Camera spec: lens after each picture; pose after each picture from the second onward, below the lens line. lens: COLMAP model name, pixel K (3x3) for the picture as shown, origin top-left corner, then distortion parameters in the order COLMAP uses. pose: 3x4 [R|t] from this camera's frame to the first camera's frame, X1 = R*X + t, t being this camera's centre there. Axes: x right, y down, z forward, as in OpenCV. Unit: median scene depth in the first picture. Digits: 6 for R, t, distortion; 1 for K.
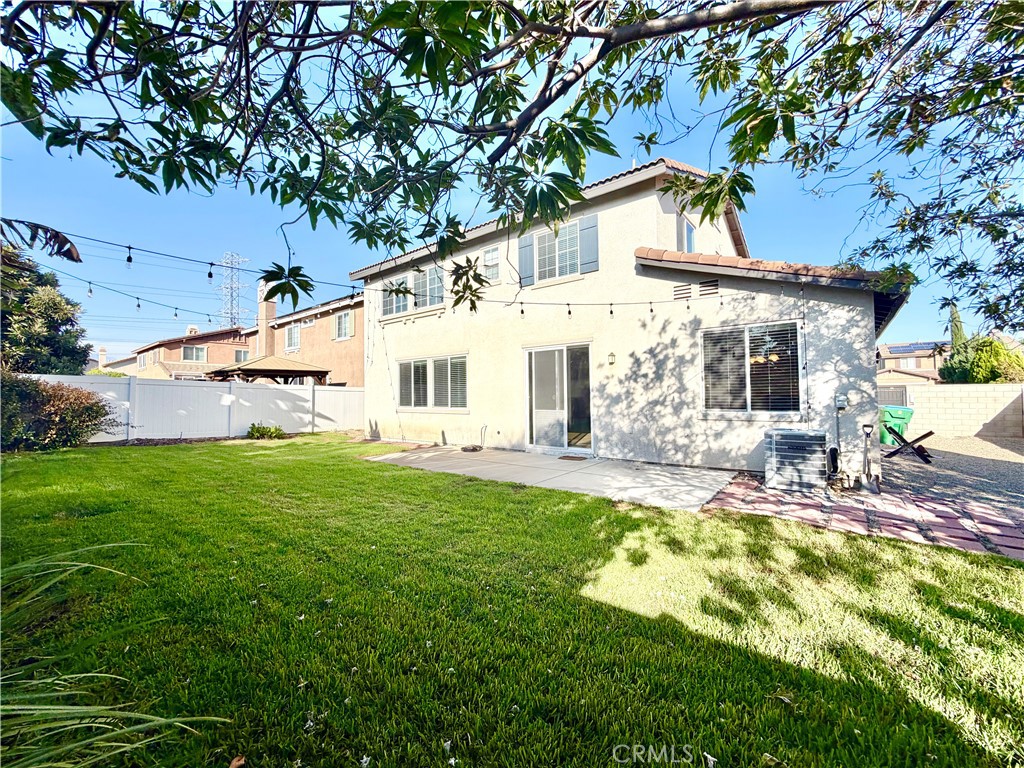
lens RADIAL K [[408.7, 0, 509.0], [0, 408.7, 384.8], [0, 0, 1]] dist [-0.000560, 0.000002]
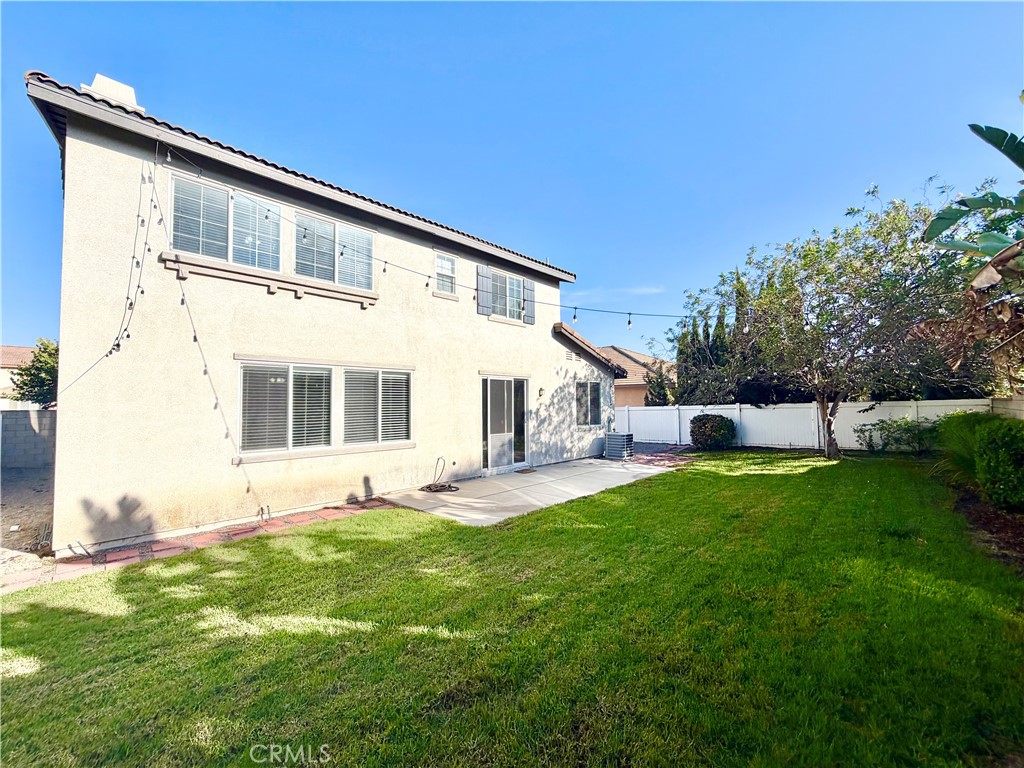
lens RADIAL K [[408.7, 0, 509.0], [0, 408.7, 384.8], [0, 0, 1]] dist [-0.000560, 0.000002]
pose [[0.109925, 0.069617, 0.991499, -1.094132], [-0.004929, 0.997570, -0.069496, 0.009535], [-0.993928, 0.002752, 0.110001, 0.926891]]
